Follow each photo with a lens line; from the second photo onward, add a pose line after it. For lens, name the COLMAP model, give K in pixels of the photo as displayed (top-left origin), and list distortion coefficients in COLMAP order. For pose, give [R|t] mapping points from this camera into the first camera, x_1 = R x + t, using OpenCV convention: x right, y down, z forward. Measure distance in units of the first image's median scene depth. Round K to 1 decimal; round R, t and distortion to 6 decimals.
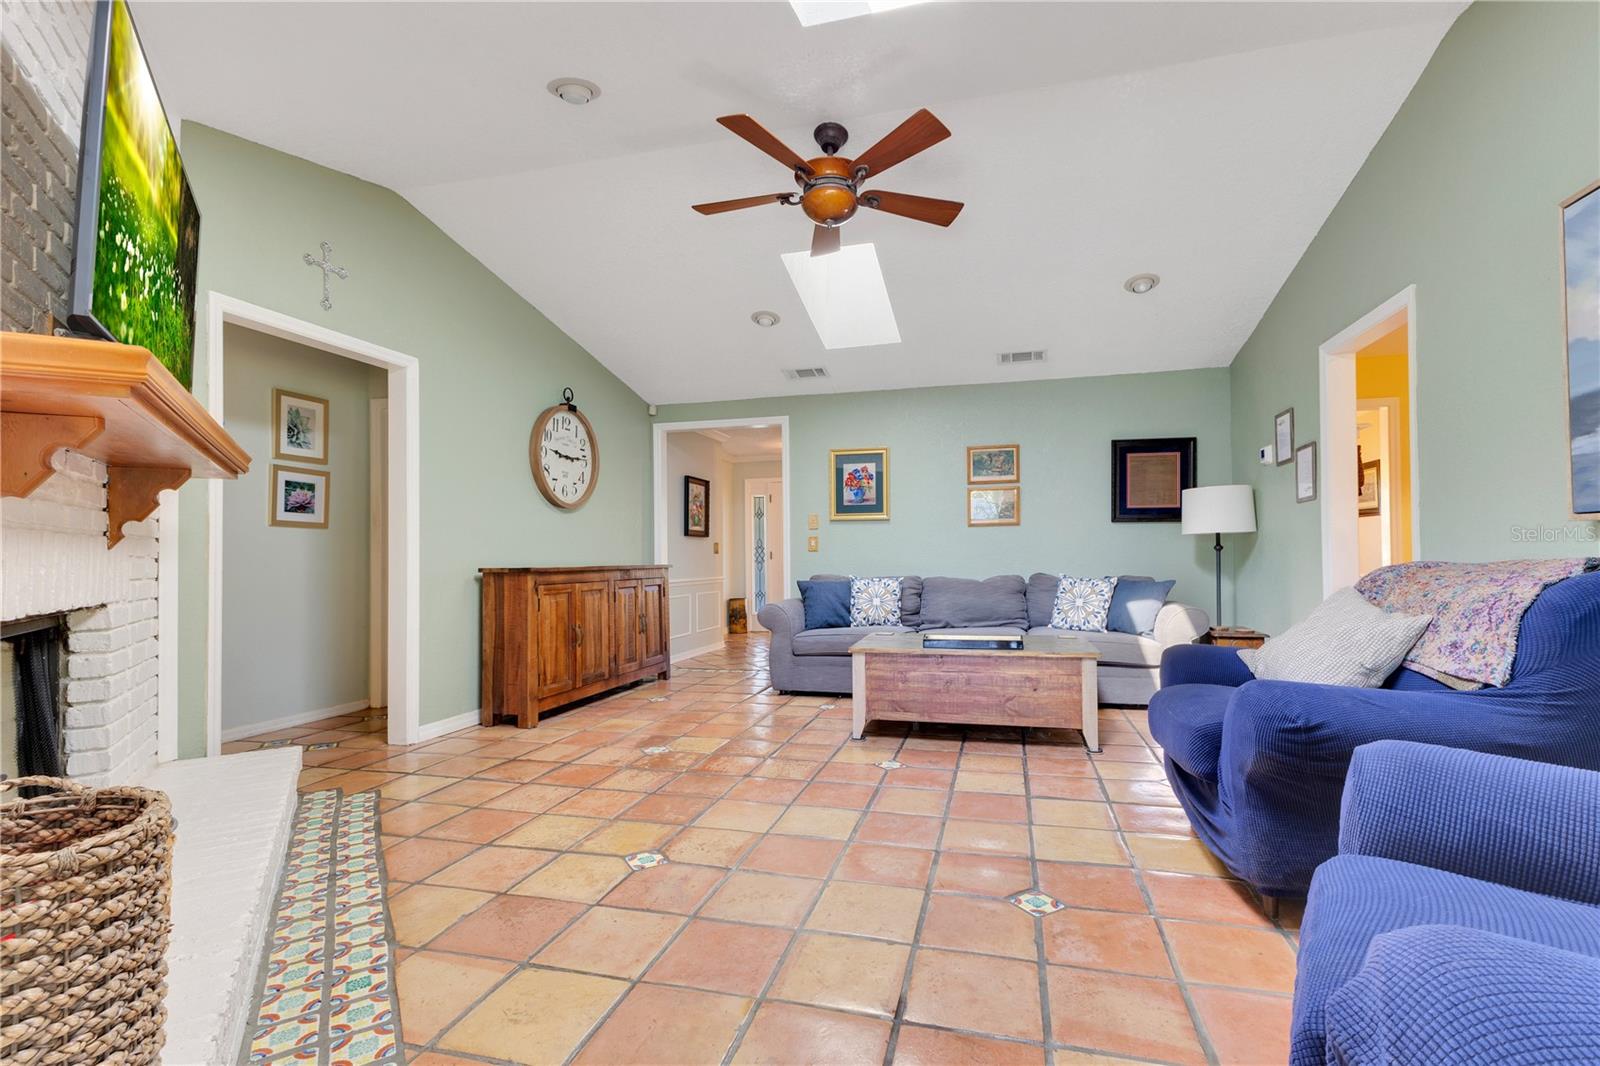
lens RADIAL K [[697.5, 0, 790.1], [0, 697.5, 538.3], [0, 0, 1]] dist [0.007109, -0.001192]
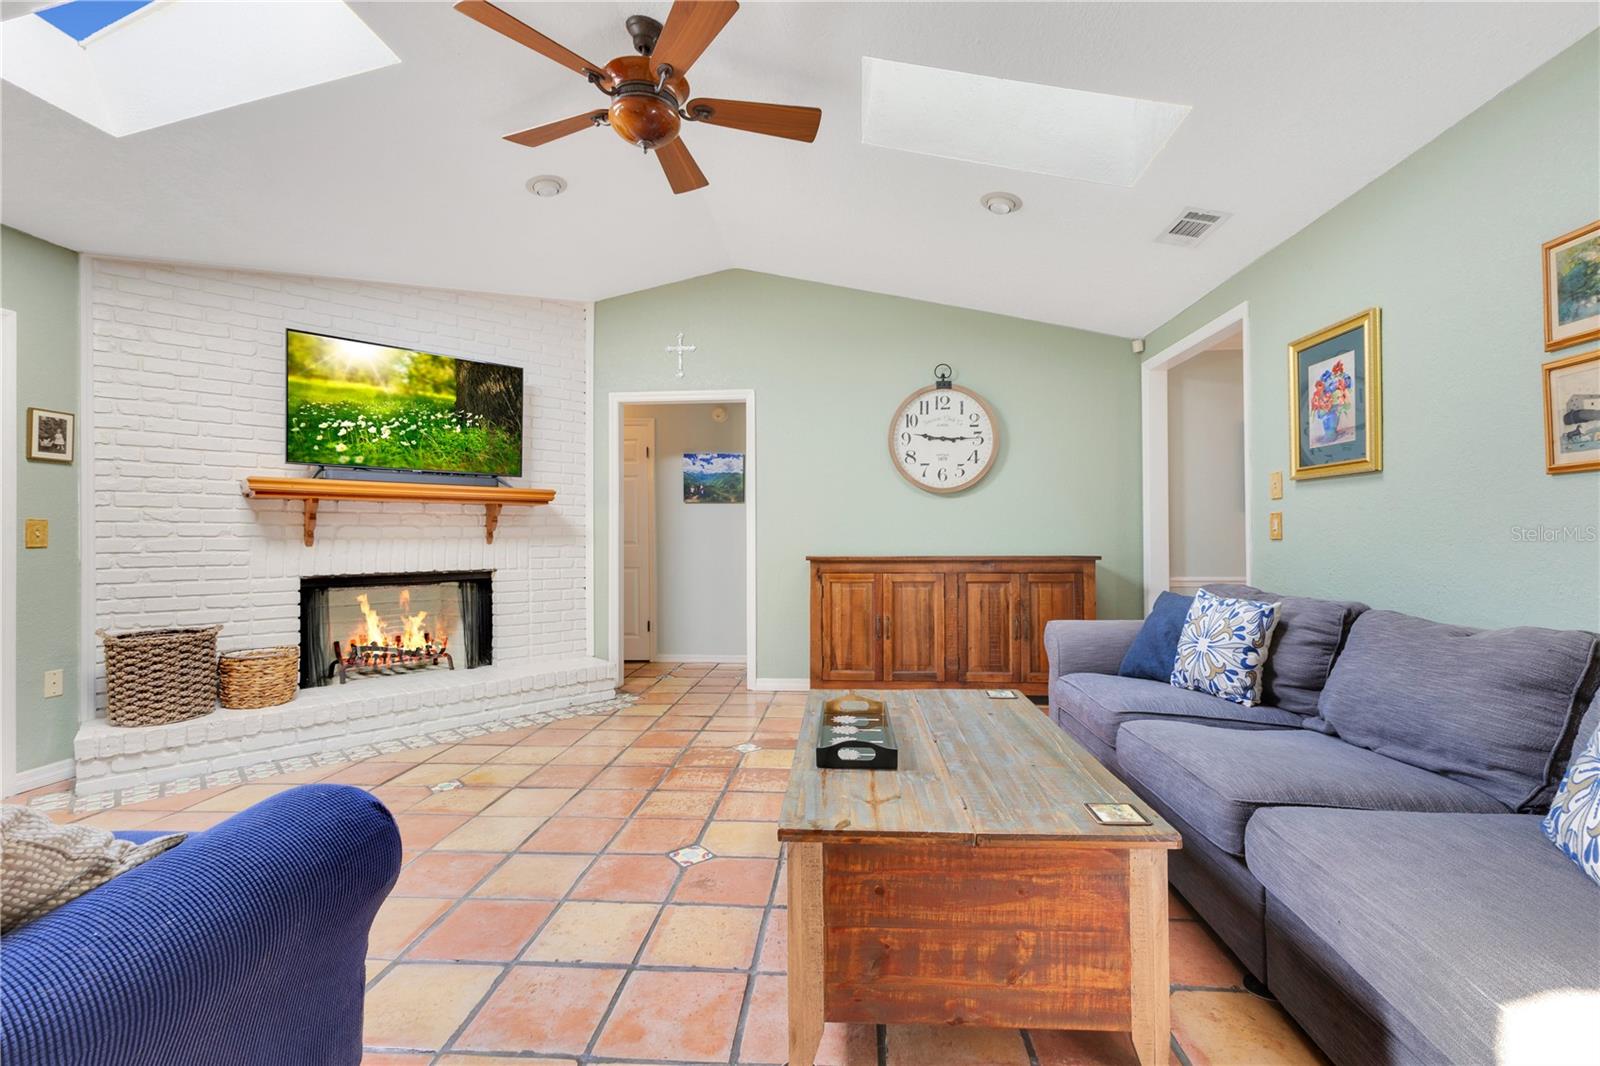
lens RADIAL K [[697.5, 0, 829.7], [0, 697.5, 532.9], [0, 0, 1]] dist [0.007109, -0.001192]
pose [[0.234913, 0.002125, -0.972014, 0.563145], [0.029717, 0.999514, 0.009367, -0.002966], [0.971562, -0.031086, 0.234736, 0.637980]]
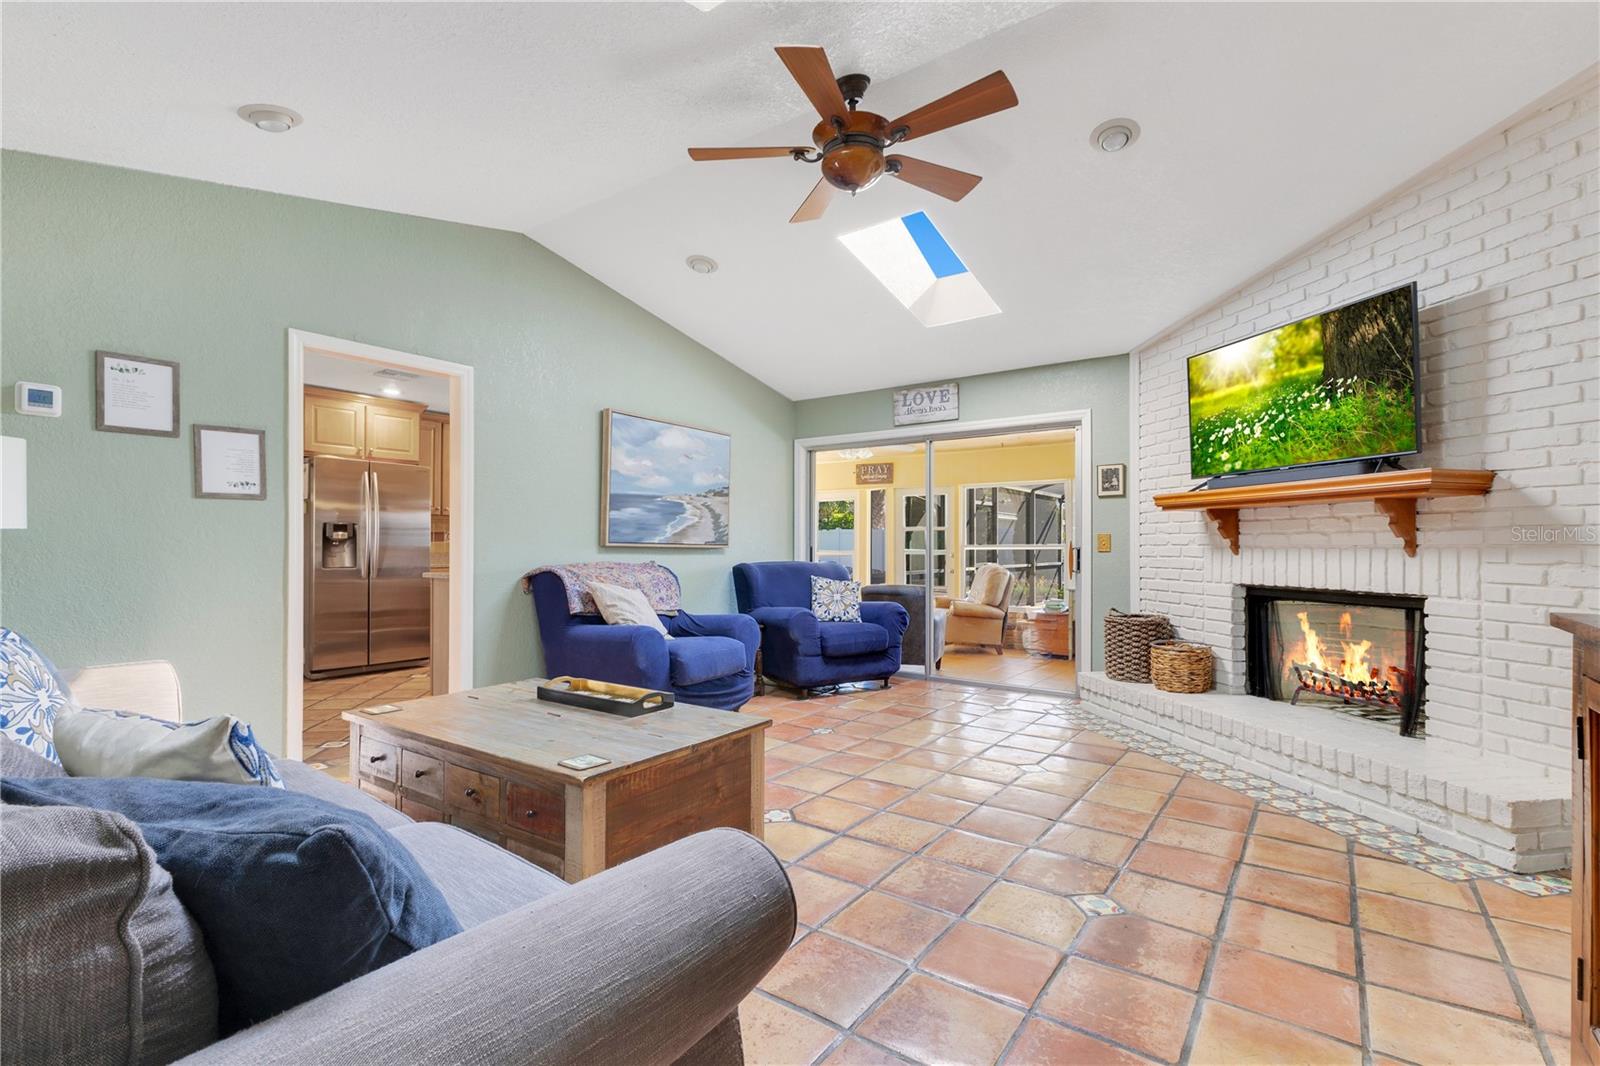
lens RADIAL K [[697.5, 0, 786.5], [0, 697.5, 549.0], [0, 0, 1]] dist [0.007109, -0.001192]
pose [[-0.940958, 0.003319, 0.338508, -0.105438], [-0.004933, 0.999711, -0.023515, 0.016474], [-0.338488, -0.023797, -0.940670, 1.171425]]
